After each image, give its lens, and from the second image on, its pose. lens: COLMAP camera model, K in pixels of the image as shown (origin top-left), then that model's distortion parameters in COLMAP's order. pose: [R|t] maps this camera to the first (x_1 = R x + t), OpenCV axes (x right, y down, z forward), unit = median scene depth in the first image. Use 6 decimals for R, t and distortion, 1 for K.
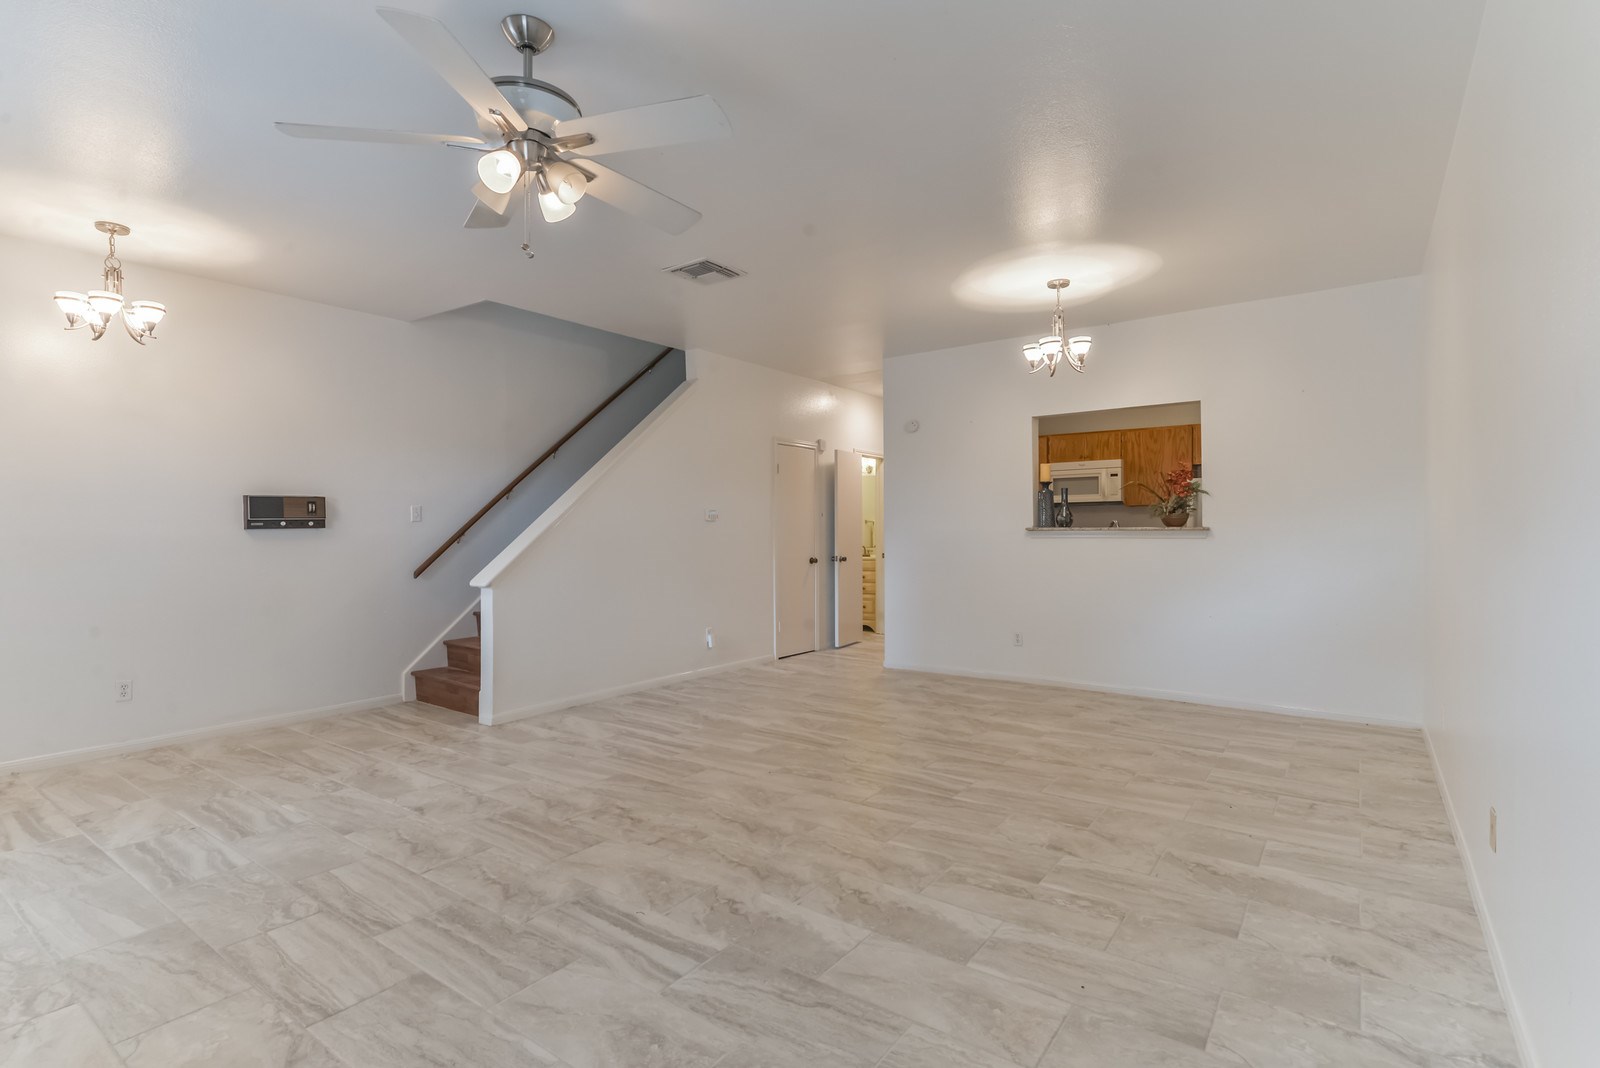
lens RADIAL K [[778.4, 0, 797.2], [0, 778.4, 531.2], [0, 0, 1]] dist [0.003989, -0.005803]
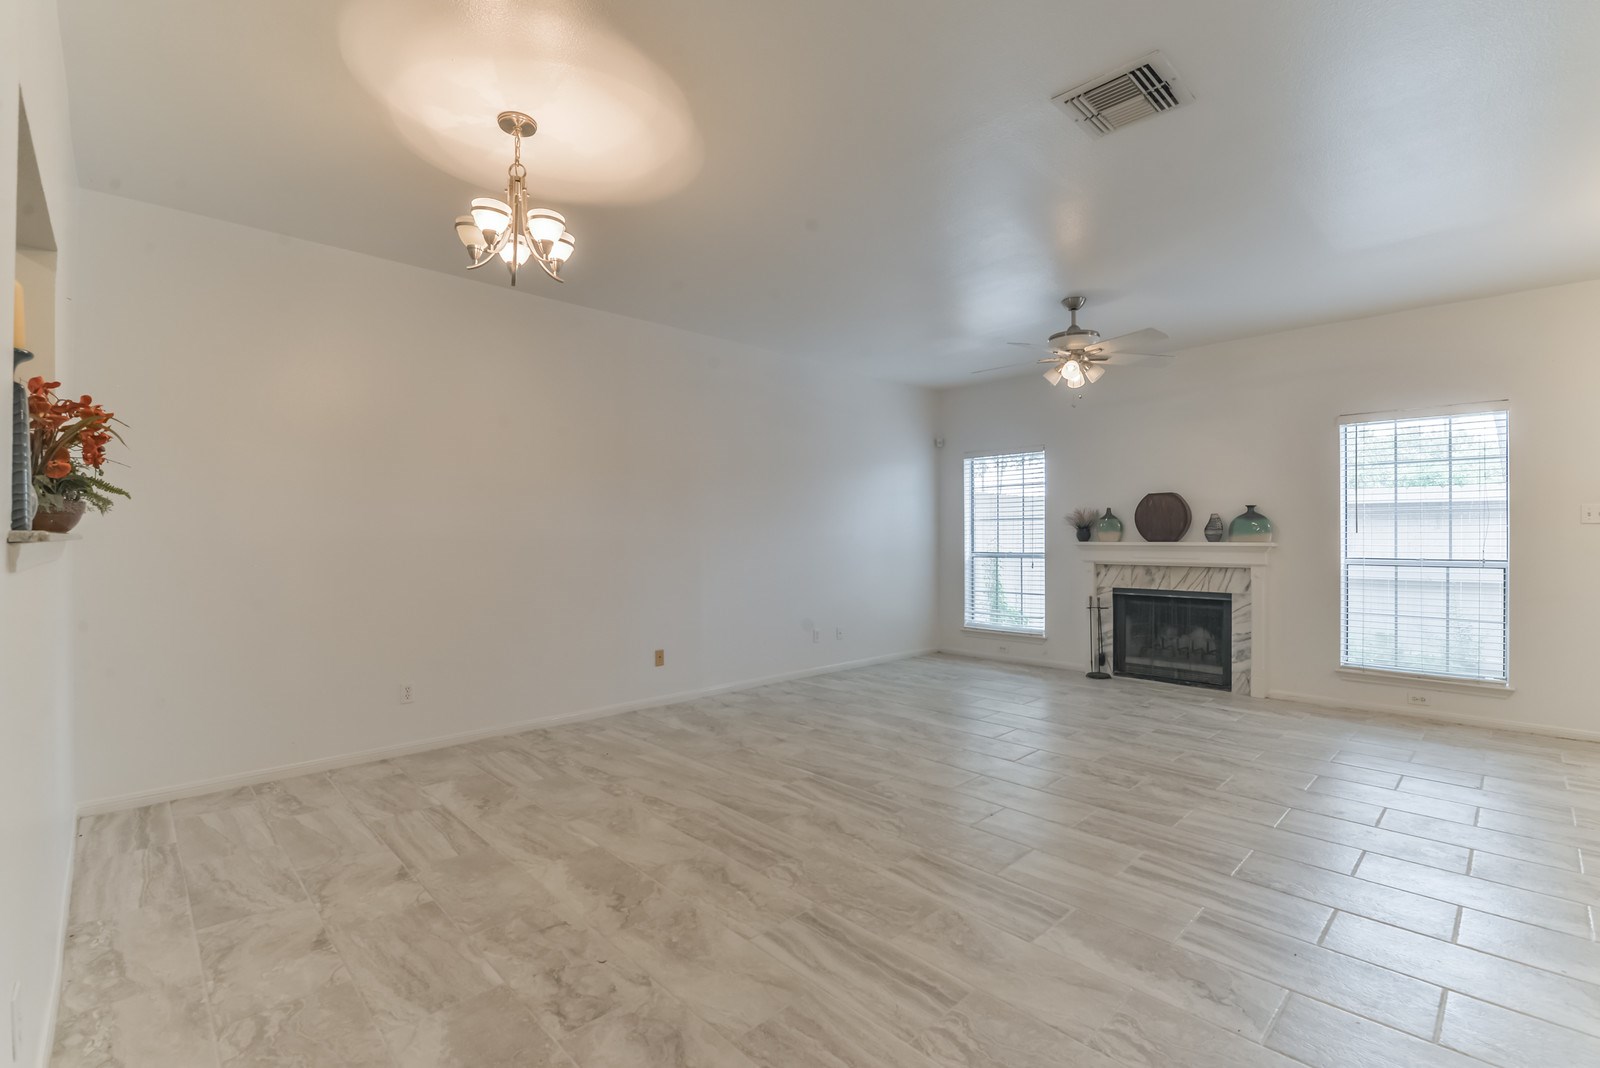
lens RADIAL K [[709.7, 0, 798.0], [0, 709.7, 533.4], [0, 0, 1]] dist [-0.000078, 0.000013]
pose [[-0.984803, 0.004930, 0.173603, 0.040549], [0.004347, 0.999984, -0.003741, -0.002436], [-0.173618, -0.002929, -0.984809, 1.909527]]
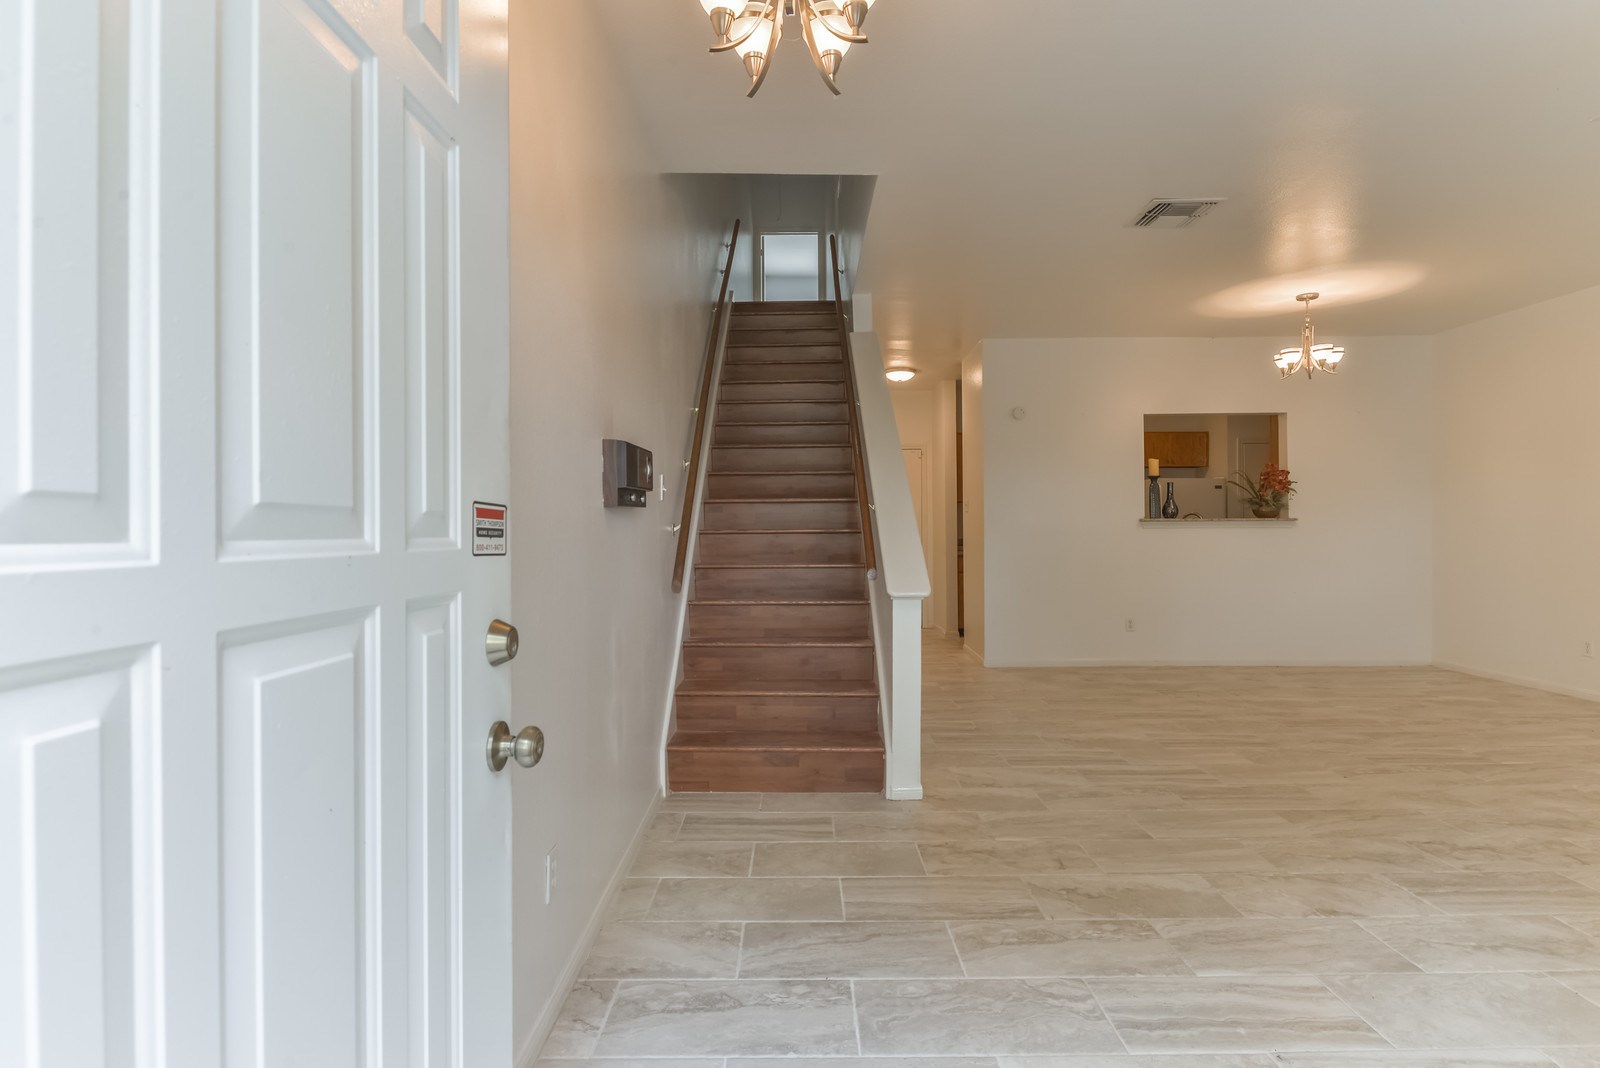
lens RADIAL K [[803.2, 0, 801.4], [0, 803.2, 532.3], [0, 0, 1]] dist [-0.004734, -0.002775]
pose [[0.807821, -0.003030, 0.589420, -1.168672], [0.001864, 0.999995, 0.002586, 0.016731], [-0.589425, -0.000990, 0.807822, 0.643422]]
